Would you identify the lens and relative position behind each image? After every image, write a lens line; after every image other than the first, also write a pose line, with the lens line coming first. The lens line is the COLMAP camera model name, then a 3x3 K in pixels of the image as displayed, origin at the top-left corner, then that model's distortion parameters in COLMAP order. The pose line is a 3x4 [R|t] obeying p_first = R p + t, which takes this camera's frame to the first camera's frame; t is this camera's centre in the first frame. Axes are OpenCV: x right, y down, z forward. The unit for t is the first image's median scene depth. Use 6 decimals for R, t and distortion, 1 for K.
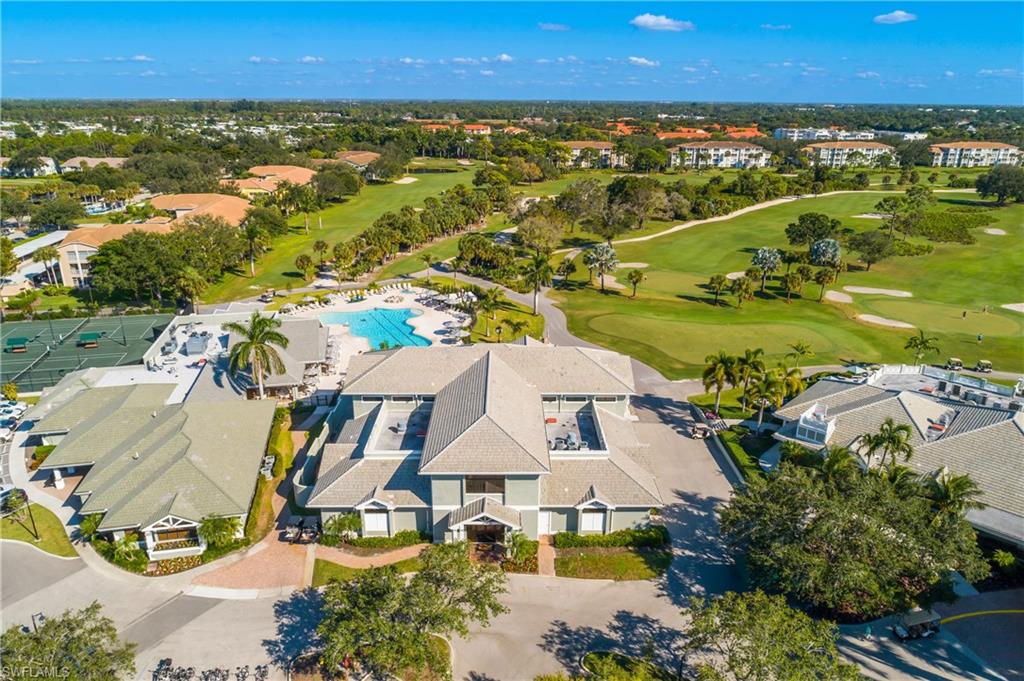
lens RADIAL K [[690.1, 0, 515.8], [0, 690.1, 313.4], [0, 0, 1]] dist [-0.012017, 0.007099]
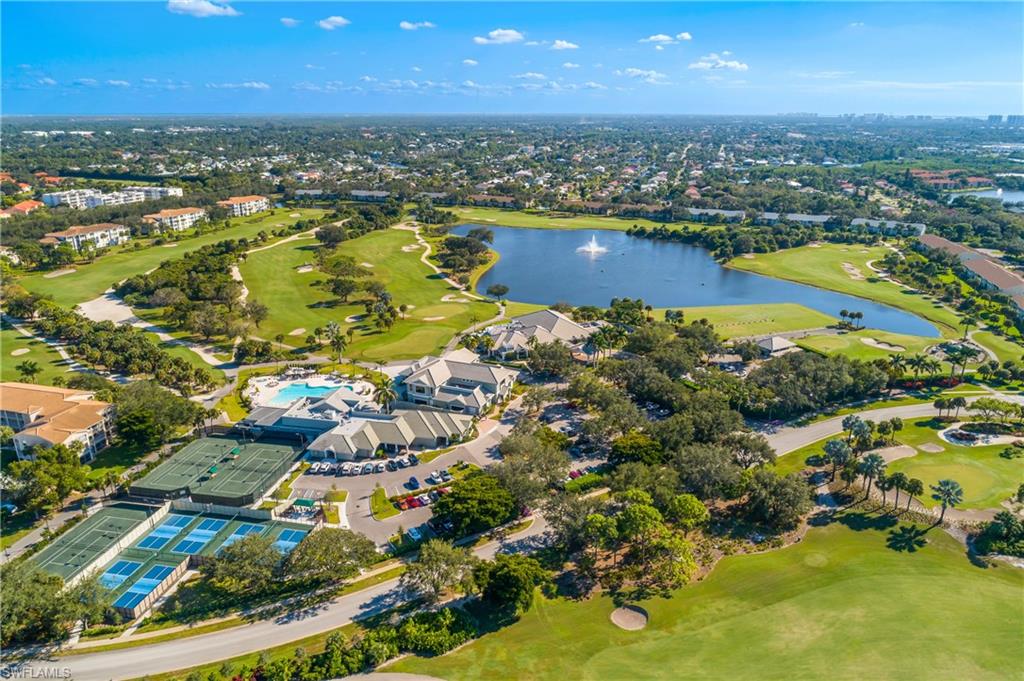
lens RADIAL K [[672.6, 0, 512.0], [0, 672.6, 340.5], [0, 0, 1]] dist [-0.000343, 0.002113]
pose [[0.402072, -0.303190, 0.863952, -0.729826], [0.278282, 0.939412, 0.200162, -0.158390], [-0.872294, 0.159942, 0.462084, -0.178115]]
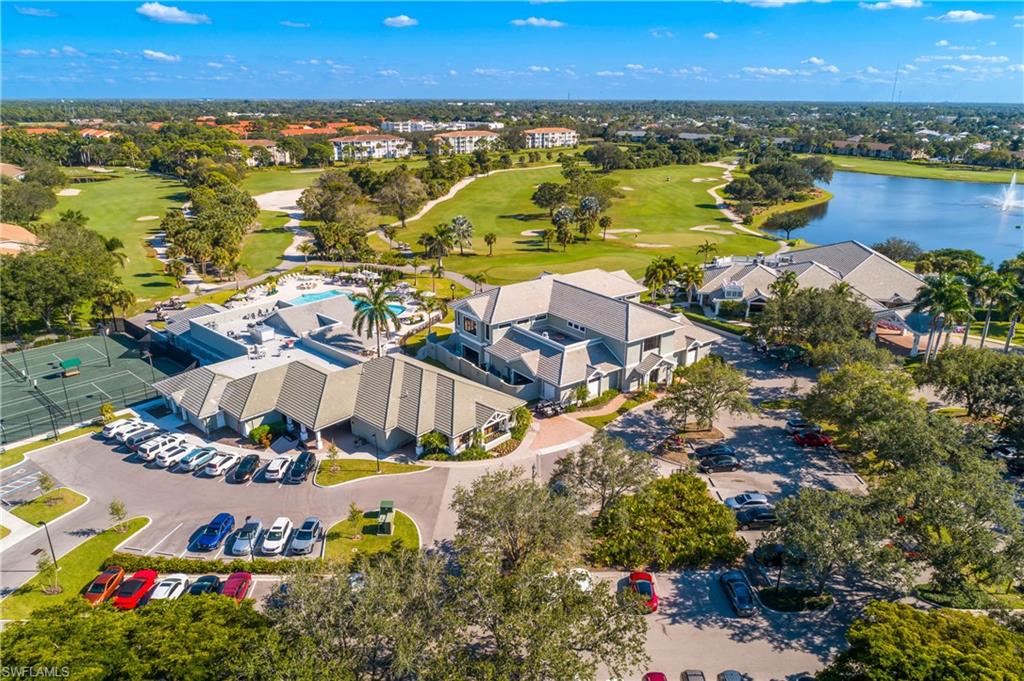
lens RADIAL K [[690.1, 0, 515.8], [0, 690.1, 313.4], [0, 0, 1]] dist [-0.012017, 0.007099]
pose [[0.813231, -0.179262, 0.553643, -0.271473], [0.176924, 0.982500, 0.058242, 0.008470], [-0.554395, 0.050589, 0.830715, -0.030468]]
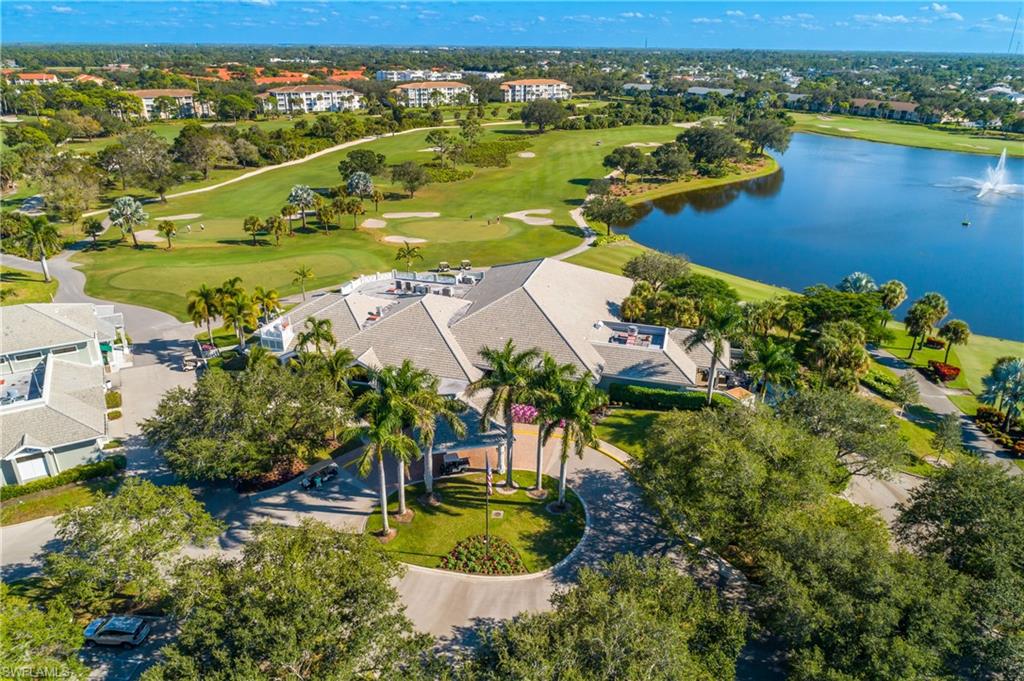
lens RADIAL K [[690.1, 0, 515.8], [0, 690.1, 313.4], [0, 0, 1]] dist [-0.012017, 0.007099]
pose [[0.874978, -0.175762, 0.451133, 0.077453], [0.141942, 0.983960, 0.108055, 0.016885], [-0.462889, -0.030511, 0.885891, -0.053031]]
